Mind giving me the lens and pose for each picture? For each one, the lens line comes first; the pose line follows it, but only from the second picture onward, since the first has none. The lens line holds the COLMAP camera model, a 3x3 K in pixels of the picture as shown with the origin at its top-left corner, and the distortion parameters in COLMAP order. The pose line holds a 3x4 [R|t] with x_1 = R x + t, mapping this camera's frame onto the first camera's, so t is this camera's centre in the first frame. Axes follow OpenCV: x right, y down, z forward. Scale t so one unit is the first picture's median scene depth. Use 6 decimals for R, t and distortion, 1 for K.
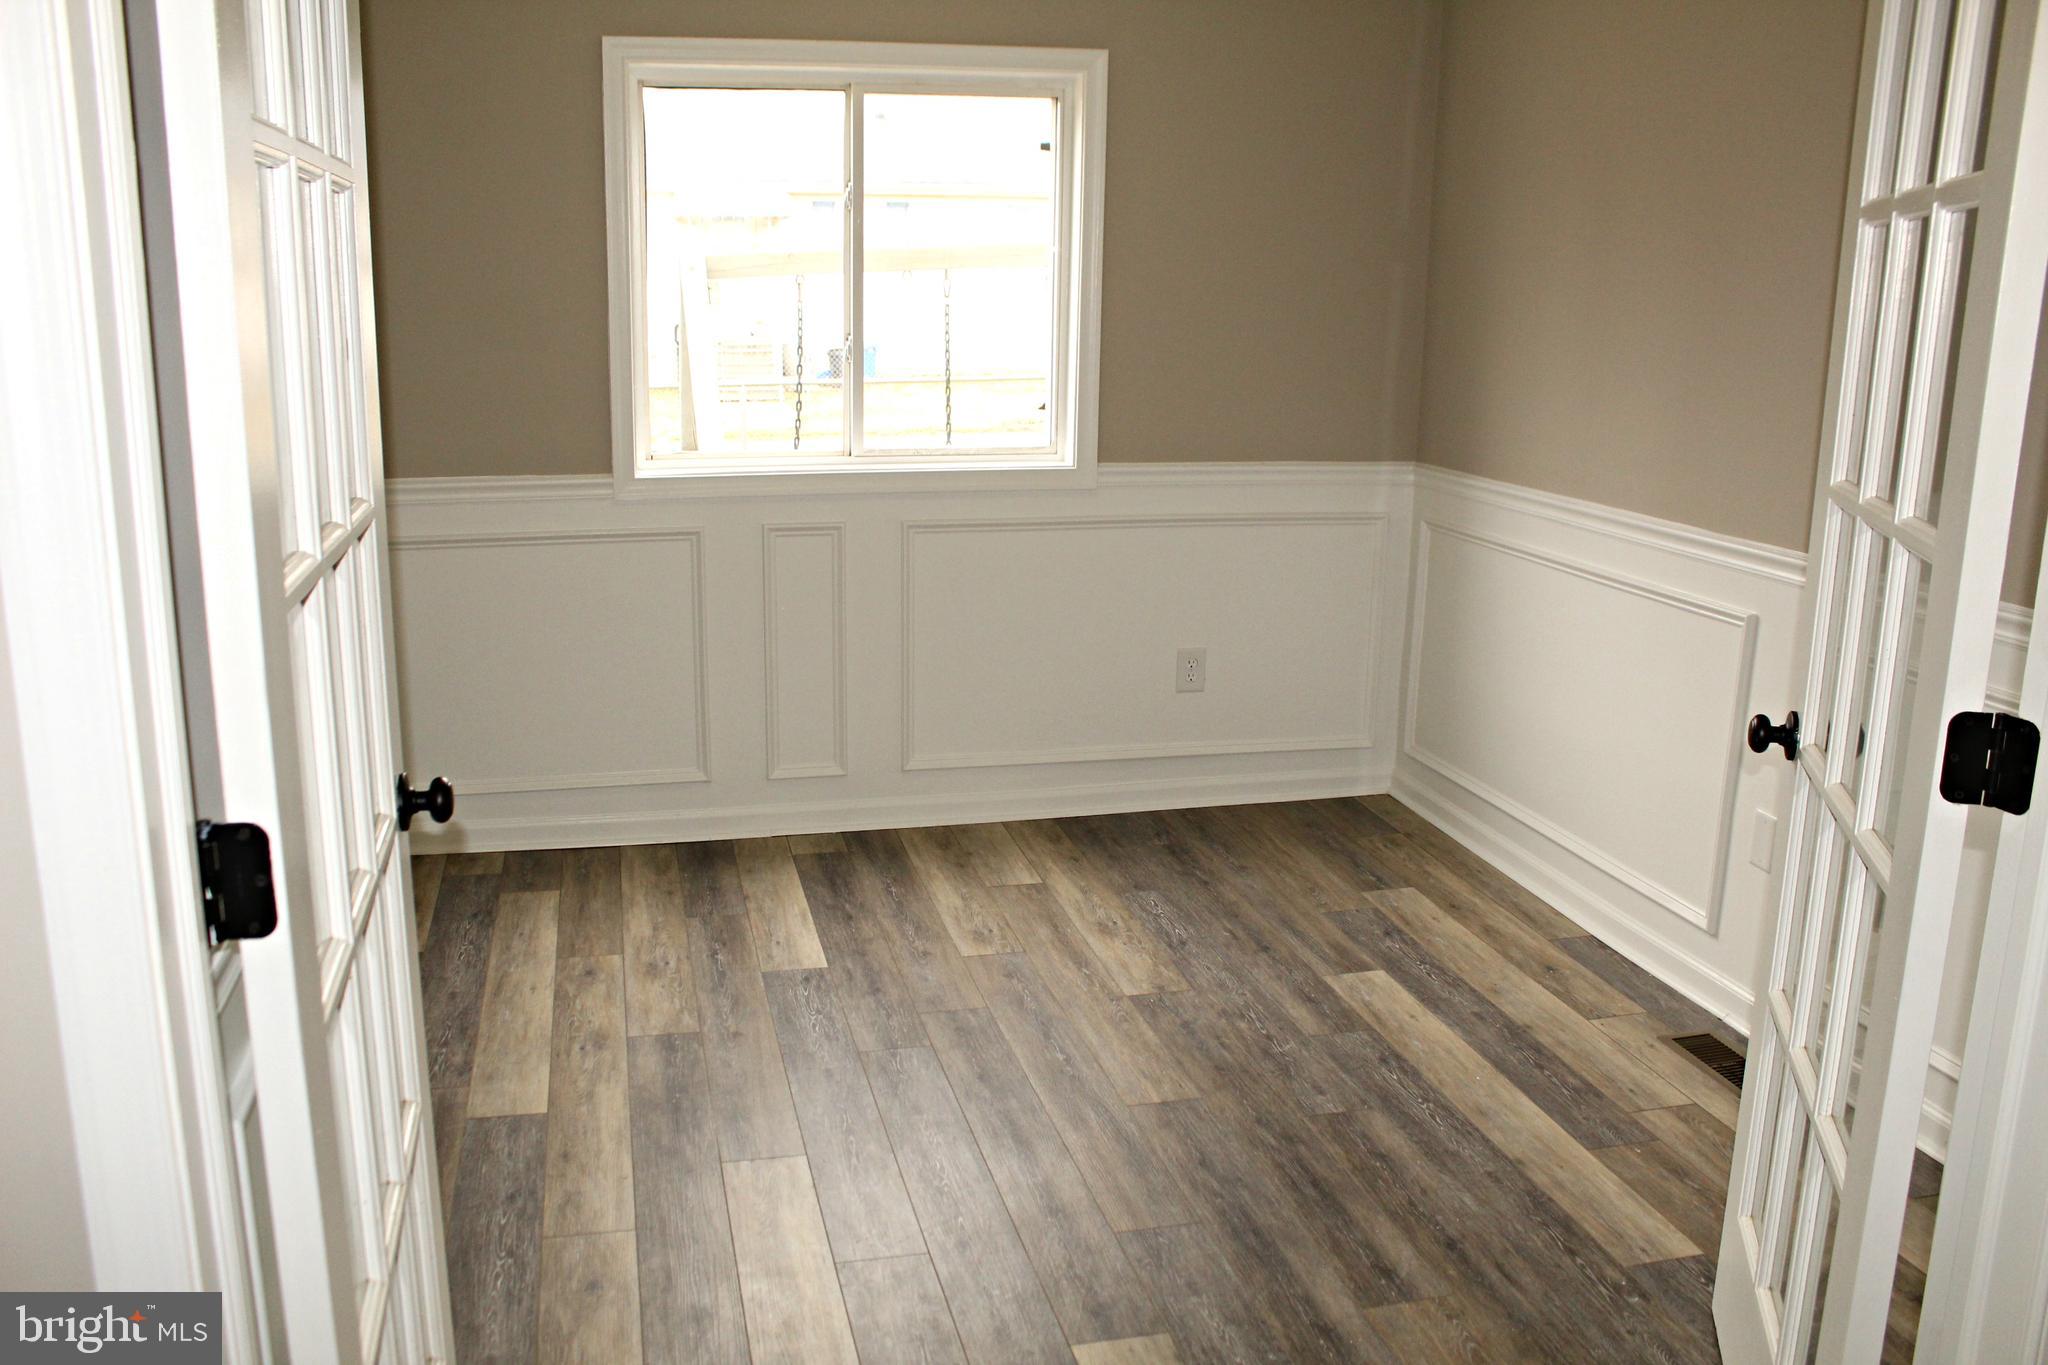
lens RADIAL K [[1751.3, 0, 1017.8], [0, 1751.3, 685.7], [0, 0, 1]] dist [-0.153555, 0.148680]
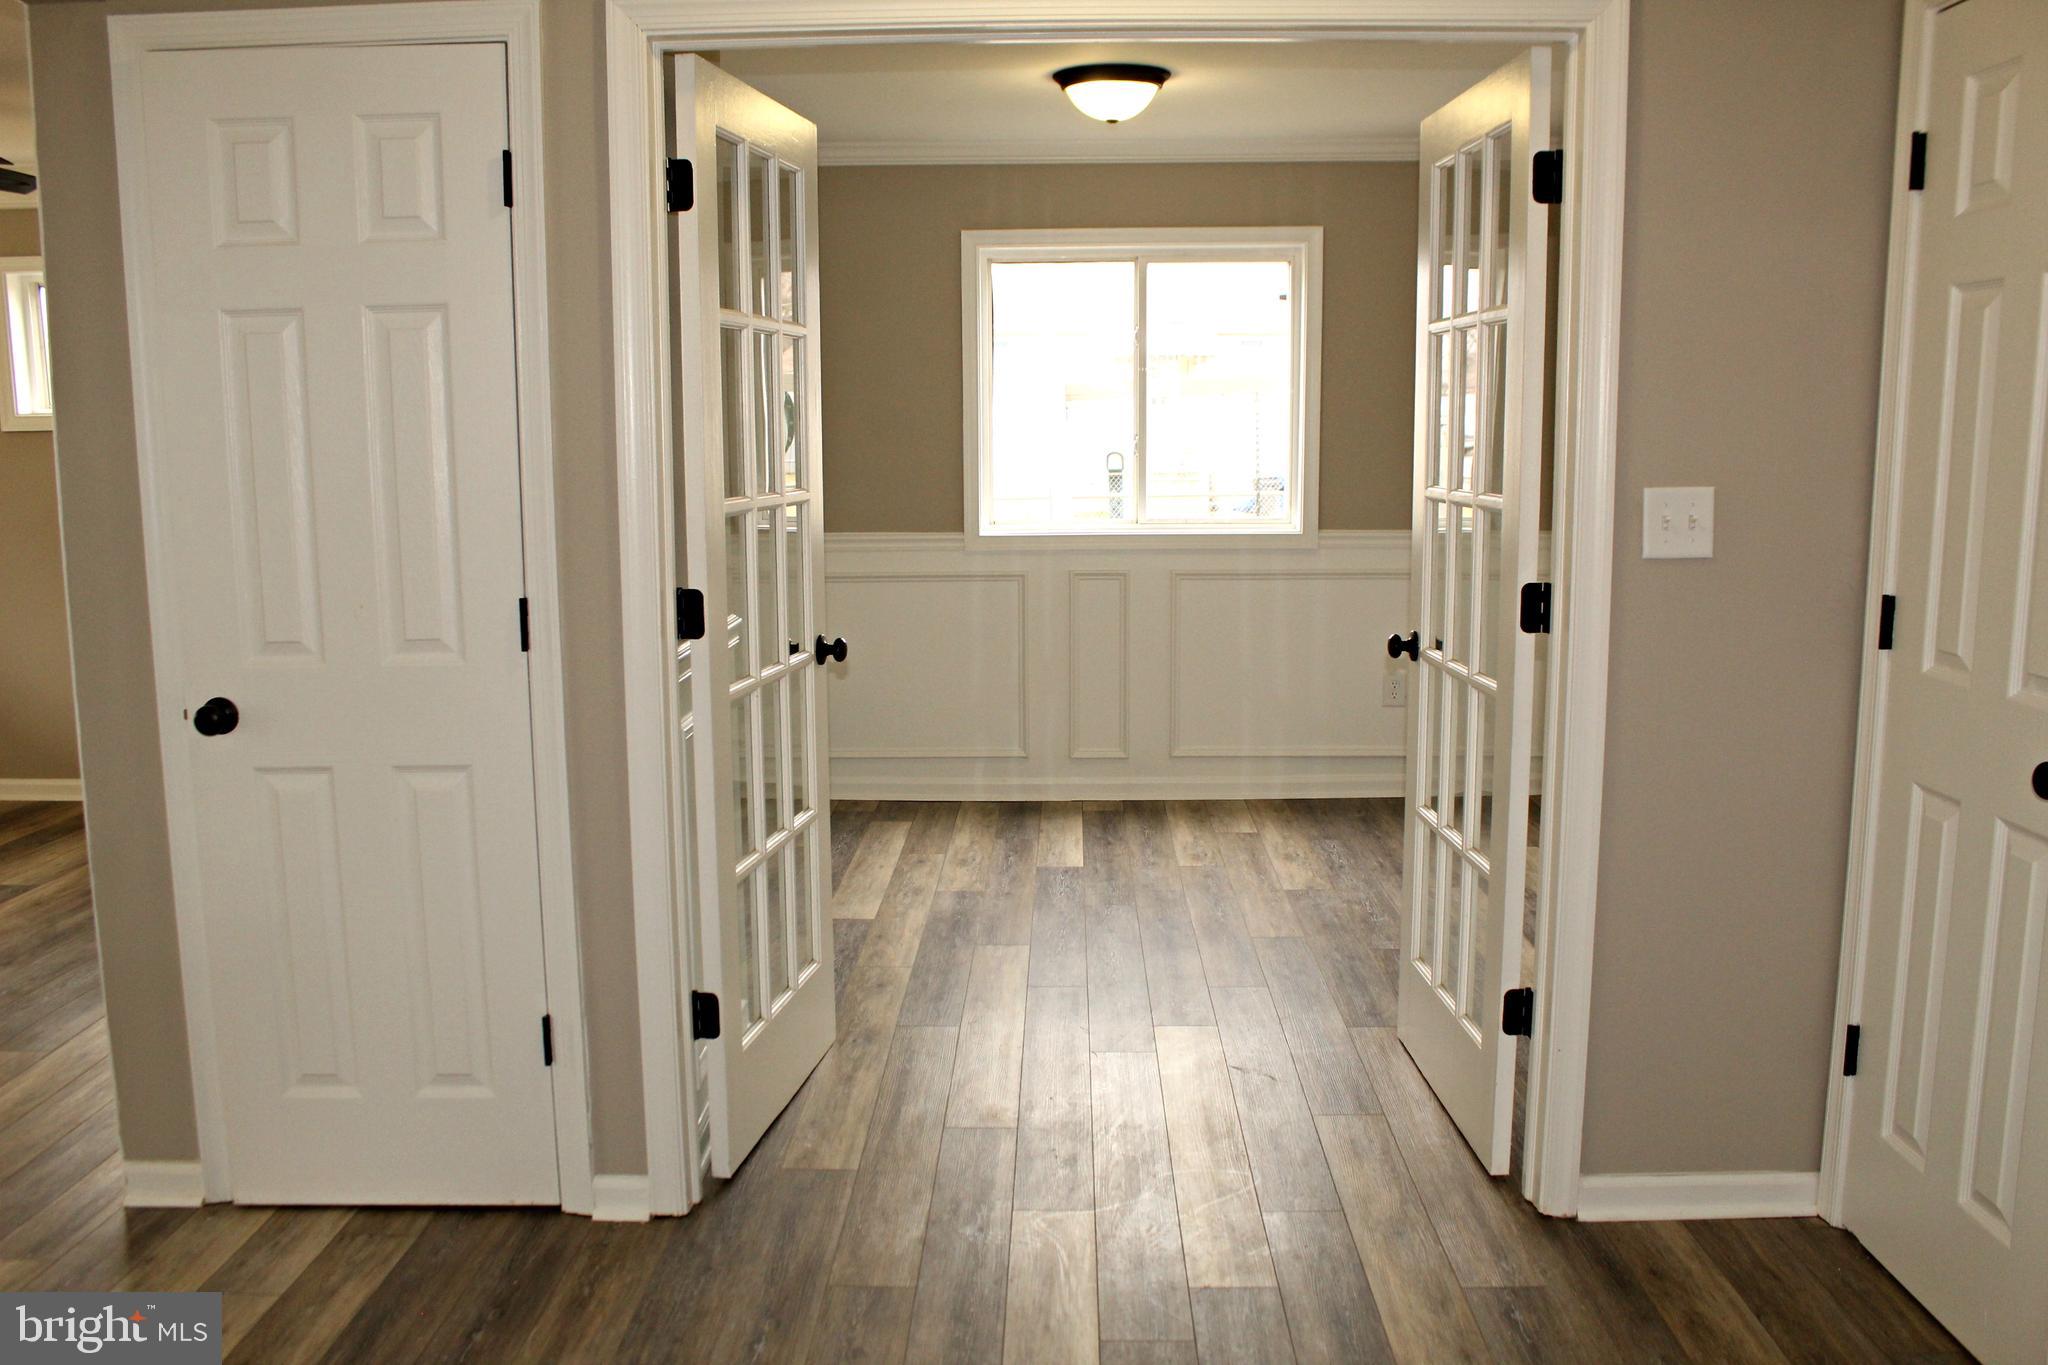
lens RADIAL K [[1751.3, 0, 1027.9], [0, 1751.3, 687.6], [0, 0, 1]] dist [-0.153555, 0.148680]
pose [[0.967657, 0.022803, -0.251237, 0.193702], [-0.042331, 0.996463, -0.072598, 0.115003], [0.248693, 0.080885, 0.965199, -0.386480]]
